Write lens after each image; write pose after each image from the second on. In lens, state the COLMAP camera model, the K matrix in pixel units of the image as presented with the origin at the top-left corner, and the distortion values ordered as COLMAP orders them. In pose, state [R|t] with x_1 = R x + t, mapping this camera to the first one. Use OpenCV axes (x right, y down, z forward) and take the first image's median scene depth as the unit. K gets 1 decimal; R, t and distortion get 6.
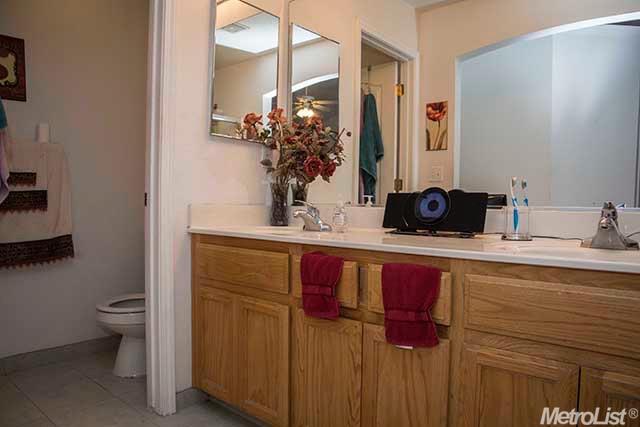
lens RADIAL K [[451.2, 0, 319.3], [0, 451.2, 210.6], [0, 0, 1]] dist [-0.109709, 0.046129]
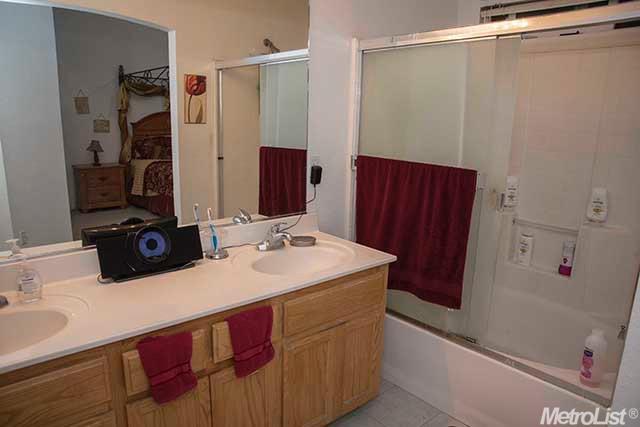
lens RADIAL K [[451.2, 0, 319.9], [0, 451.2, 215.1], [0, 0, 1]] dist [-0.109709, 0.046129]
pose [[0.136648, -0.214730, 0.967067, -0.678679], [-0.000330, 0.976214, 0.216808, -0.303203], [-0.990620, -0.029945, 0.133327, 0.484894]]
